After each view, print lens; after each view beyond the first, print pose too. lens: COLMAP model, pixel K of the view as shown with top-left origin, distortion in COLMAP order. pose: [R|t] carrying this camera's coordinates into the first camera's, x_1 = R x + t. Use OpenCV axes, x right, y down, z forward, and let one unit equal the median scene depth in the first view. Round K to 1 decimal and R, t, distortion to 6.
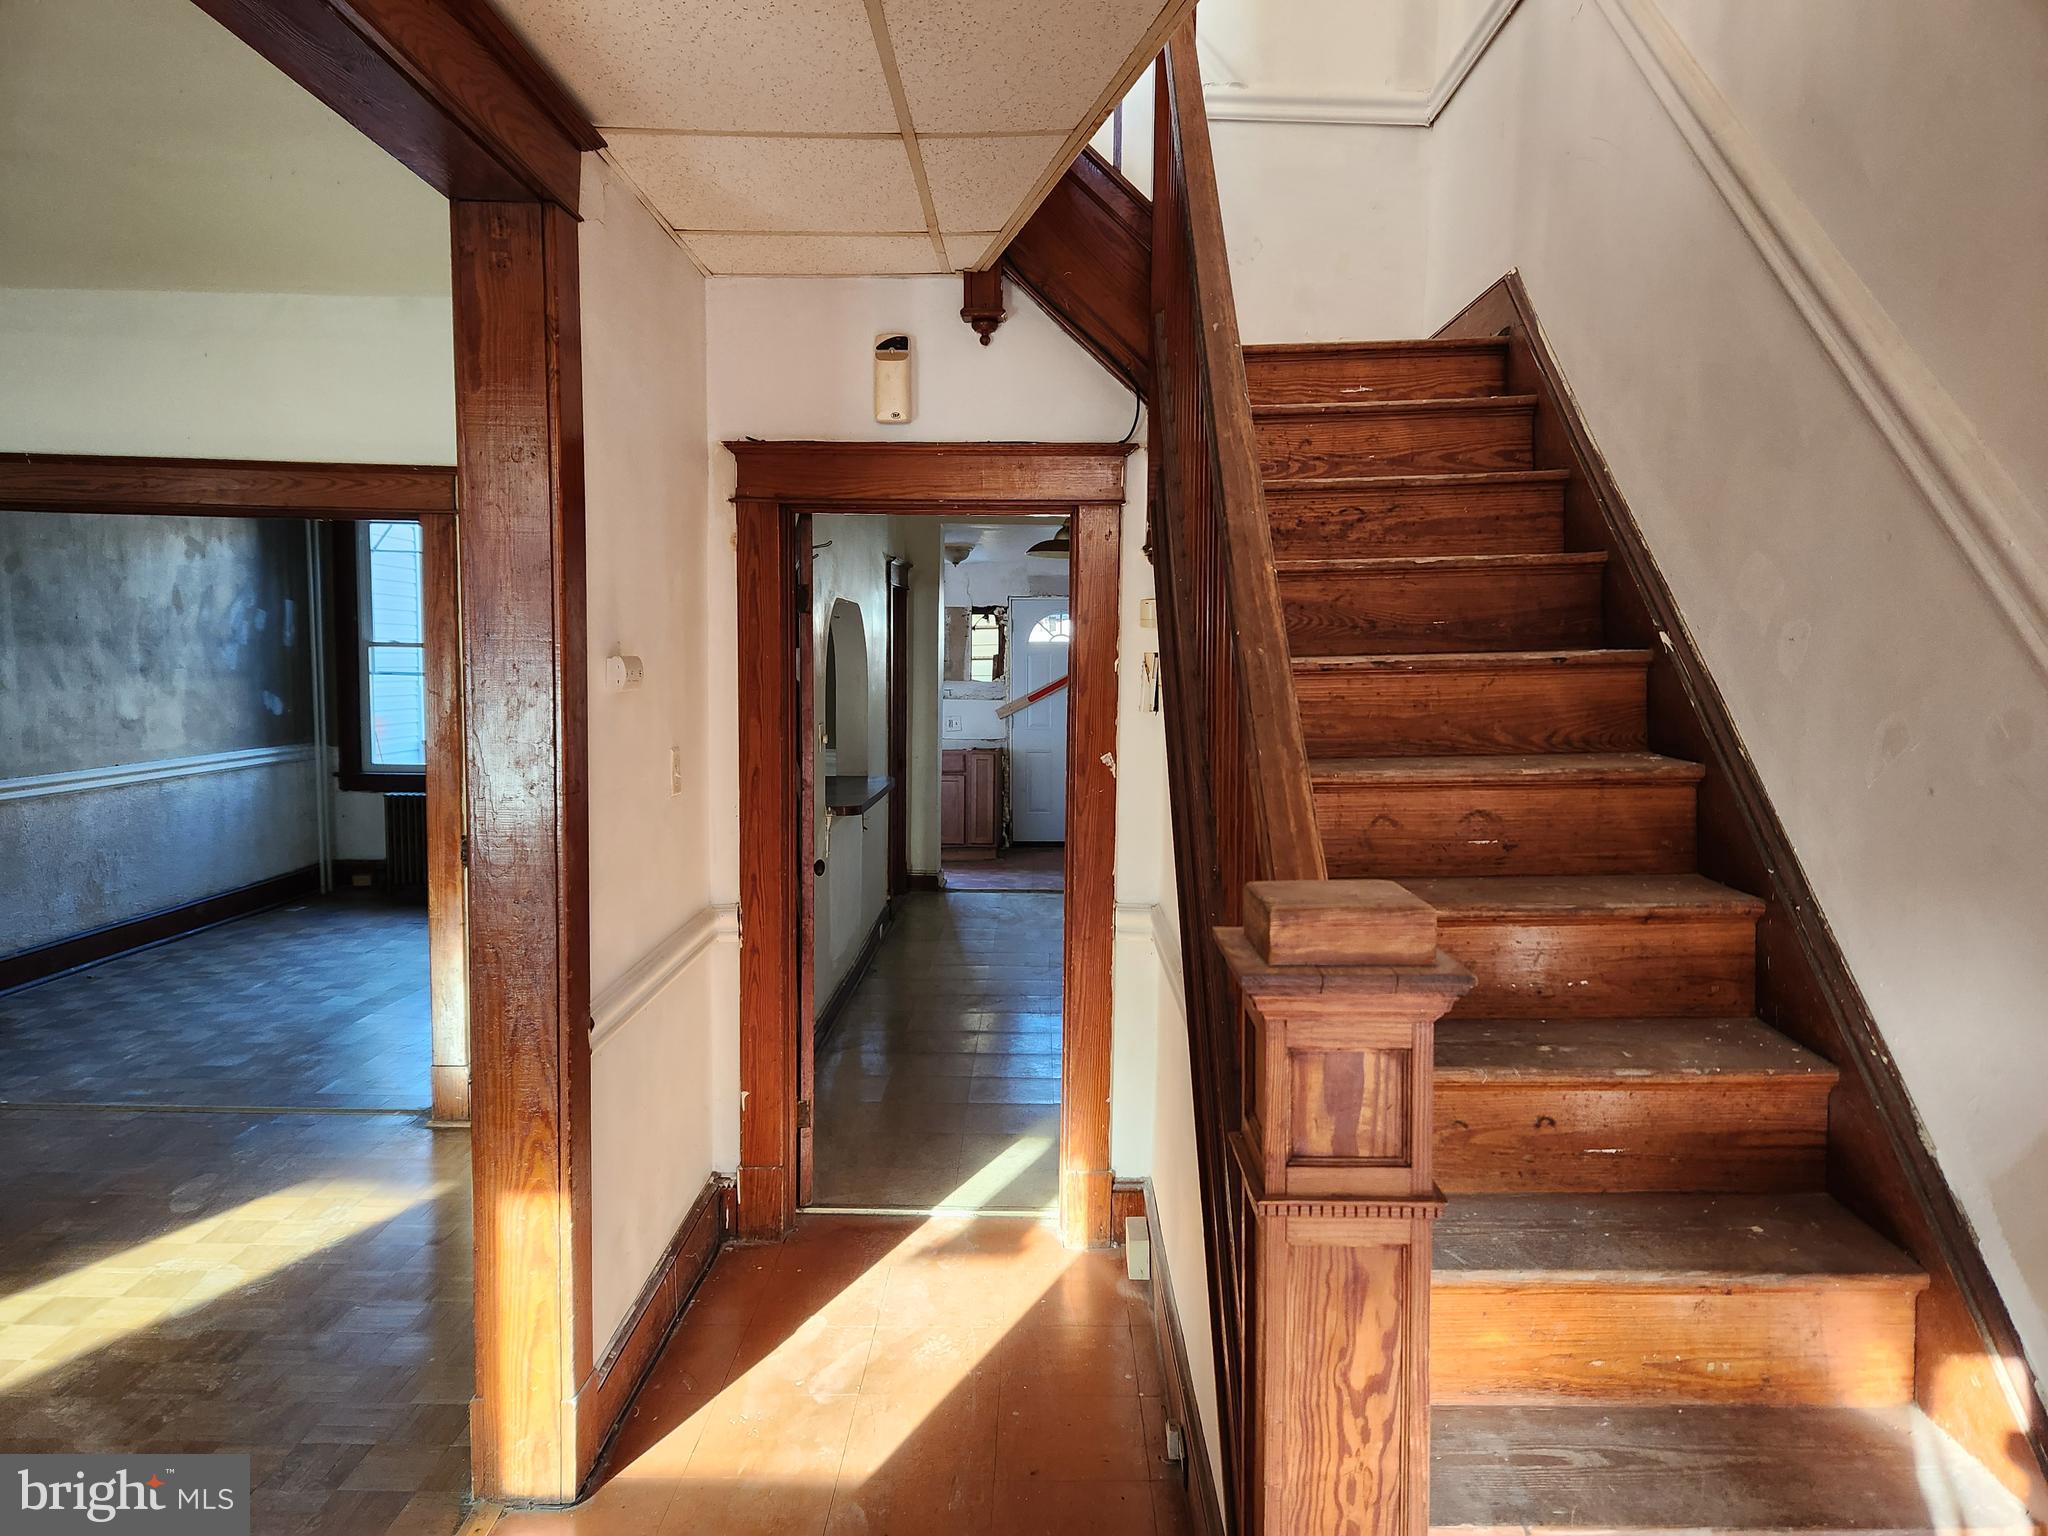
lens RADIAL K [[1363.5, 0, 1017.4], [0, 1363.5, 770.0], [0, 0, 1]] dist [0.068085, -0.056424]
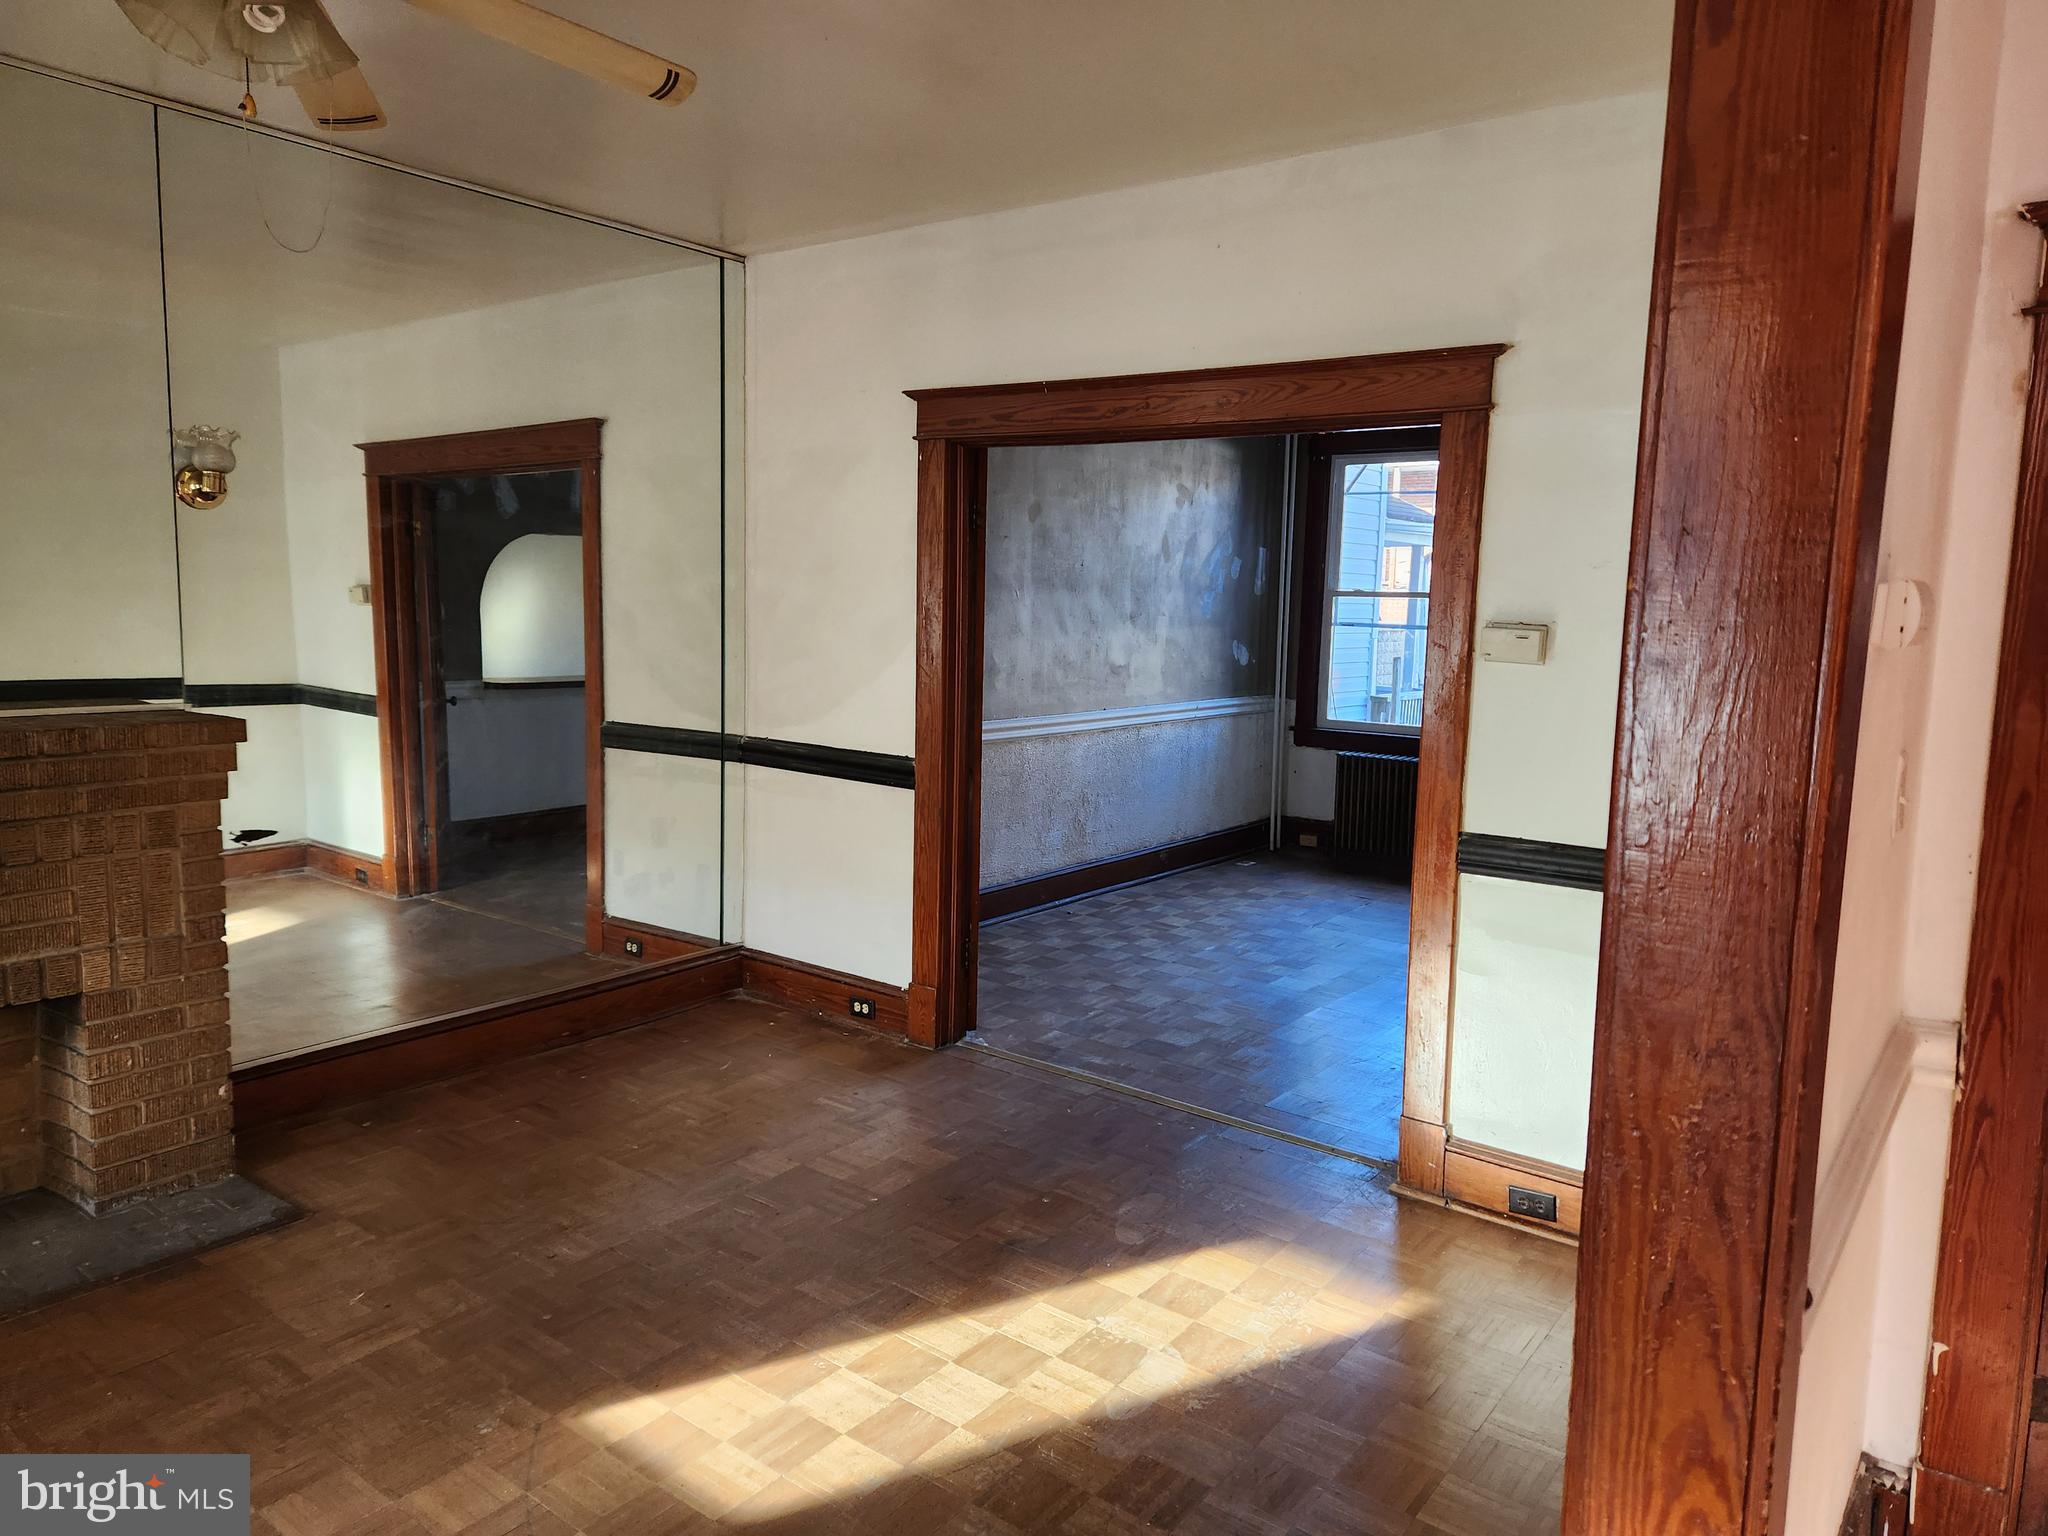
lens RADIAL K [[1363.5, 0, 1017.4], [0, 1363.5, 770.0], [0, 0, 1]] dist [0.068085, -0.056424]
pose [[0.798333, 0.082331, -0.596562, -0.093555], [-0.063839, 0.996599, 0.052109, -0.007211], [0.598823, -0.003516, 0.800873, 0.152212]]
